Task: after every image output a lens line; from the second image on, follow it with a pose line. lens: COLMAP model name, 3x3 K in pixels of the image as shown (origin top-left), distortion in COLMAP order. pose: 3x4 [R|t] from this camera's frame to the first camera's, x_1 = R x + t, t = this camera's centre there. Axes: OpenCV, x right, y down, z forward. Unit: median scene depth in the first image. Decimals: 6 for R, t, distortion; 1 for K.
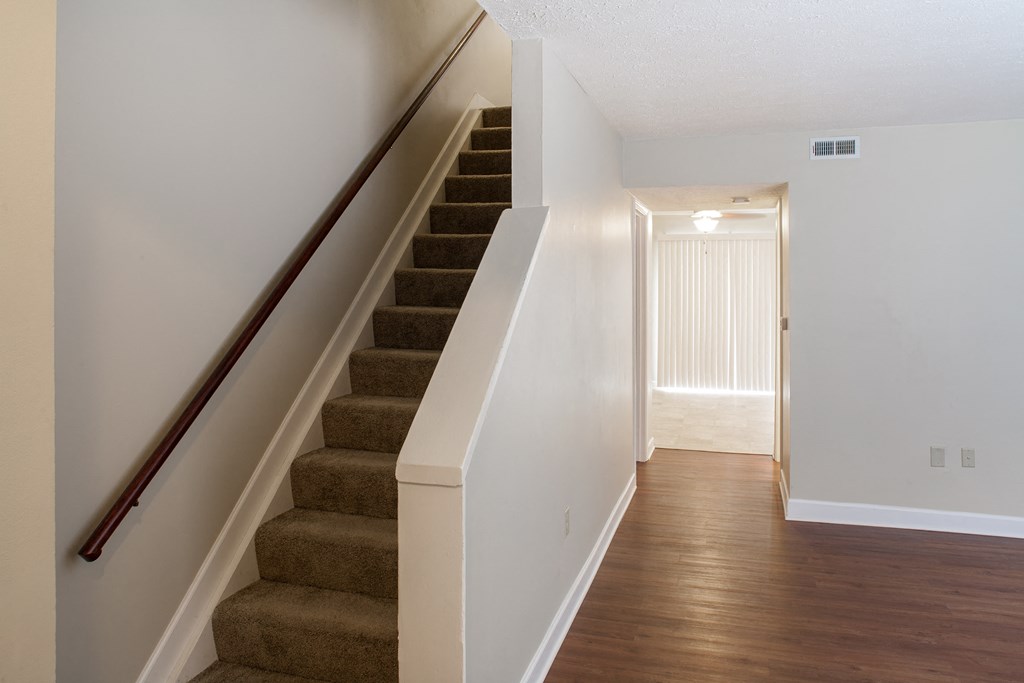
lens RADIAL K [[718.1, 0, 514.7], [0, 718.1, 281.7], [0, 0, 1]] dist [-0.047608, 0.029800]
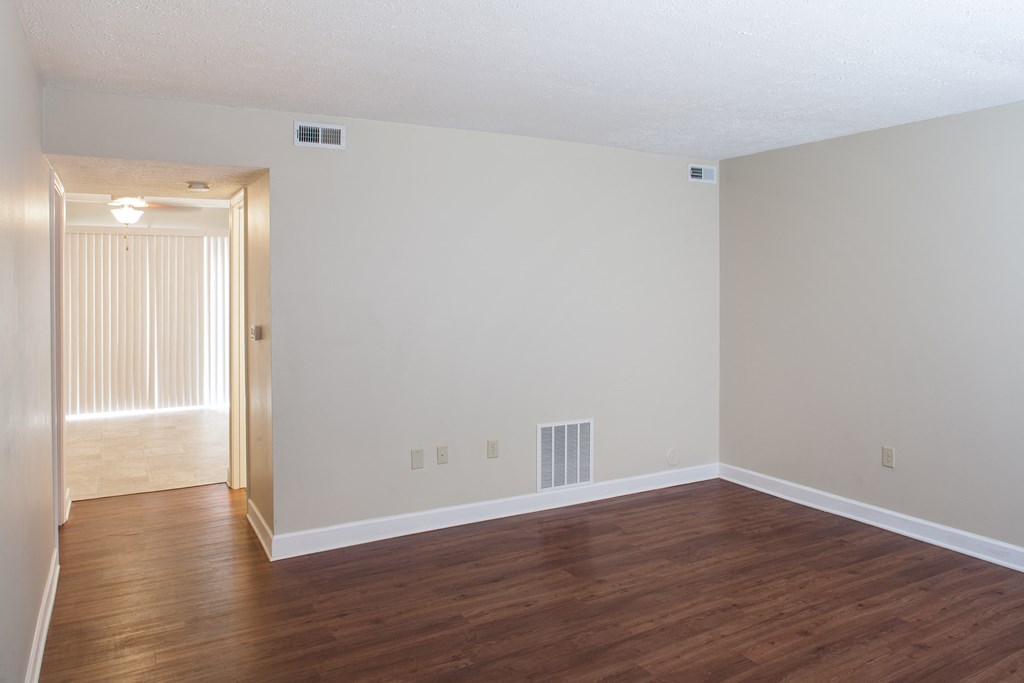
lens RADIAL K [[718.1, 0, 514.7], [0, 718.1, 281.7], [0, 0, 1]] dist [-0.047608, 0.029800]
pose [[0.687279, -0.003631, 0.726384, -0.035346], [0.004555, 0.999989, 0.000688, -0.001895], [-0.726379, 0.002836, 0.687288, 0.180997]]
